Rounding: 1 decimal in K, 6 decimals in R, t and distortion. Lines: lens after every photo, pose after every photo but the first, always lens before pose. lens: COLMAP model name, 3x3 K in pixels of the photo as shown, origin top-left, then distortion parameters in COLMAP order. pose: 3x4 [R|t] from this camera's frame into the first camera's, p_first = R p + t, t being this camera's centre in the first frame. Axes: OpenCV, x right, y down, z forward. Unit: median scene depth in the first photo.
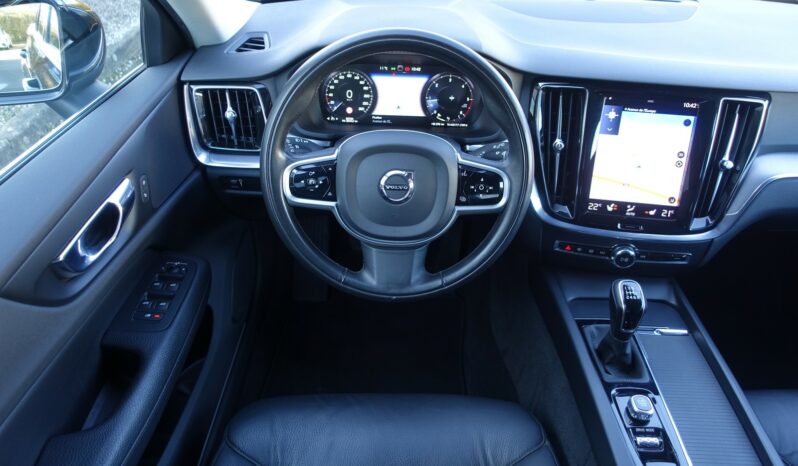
lens RADIAL K [[540.3, 0, 399.0], [0, 540.3, 233.0], [0, 0, 1]] dist [-0.010701, -0.003575]
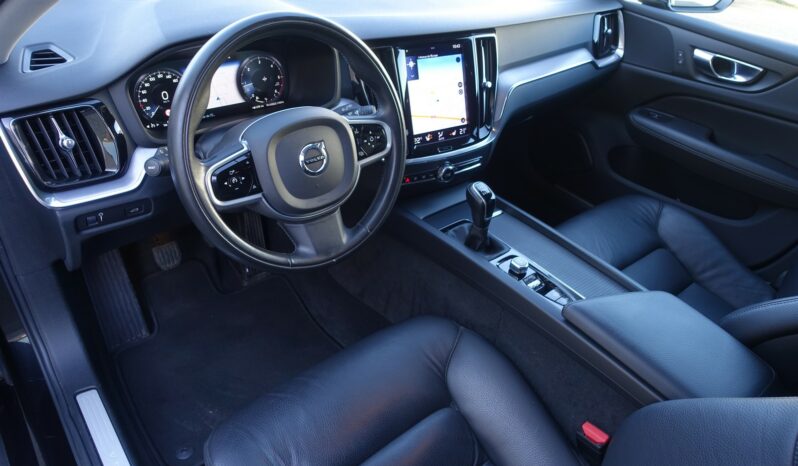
lens RADIAL K [[540.3, 0, 399.0], [0, 540.3, 233.0], [0, 0, 1]] dist [-0.010701, -0.003575]
pose [[0.758734, -0.343008, 0.553776, -0.434291], [0.328684, 0.935567, 0.129155, -0.025523], [-0.562396, 0.084023, 0.822588, 0.031517]]
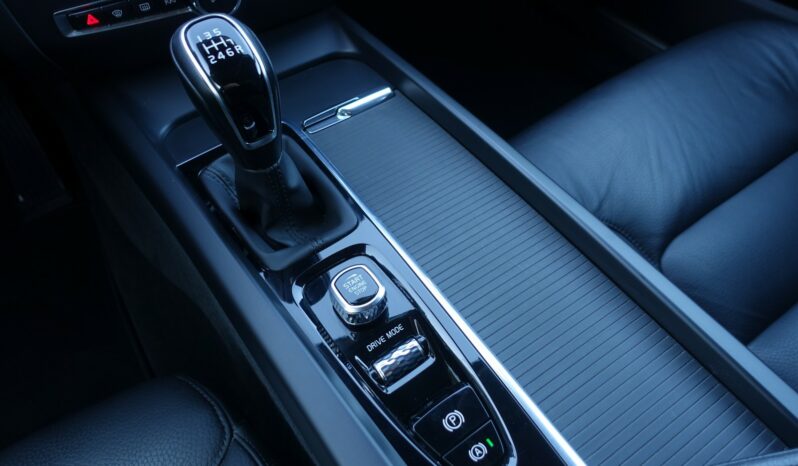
lens RADIAL K [[532.6, 0, 402.1], [0, 532.6, 231.8], [0, 0, 1]] dist [-0.010621, -0.001348]
pose [[0.803360, -0.493319, 0.333540, 0.306073], [0.383645, 0.857139, 0.343701, 0.128586], [-0.455444, -0.148155, 0.877850, 0.526029]]
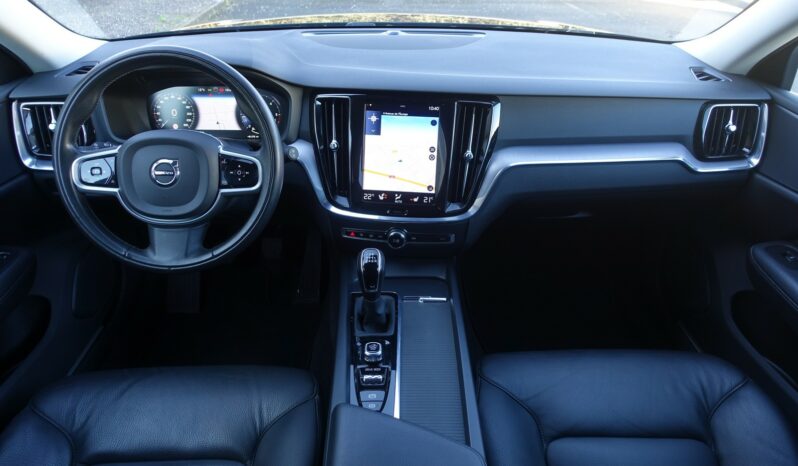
lens RADIAL K [[532.6, 0, 402.1], [0, 532.6, 231.8], [0, 0, 1]] dist [-0.010621, -0.001348]
pose [[0.998947, -0.027142, 0.036998, 0.401011], [0.031050, 0.993500, -0.109520, 0.161211], [-0.033785, 0.110553, 0.993296, -0.151258]]
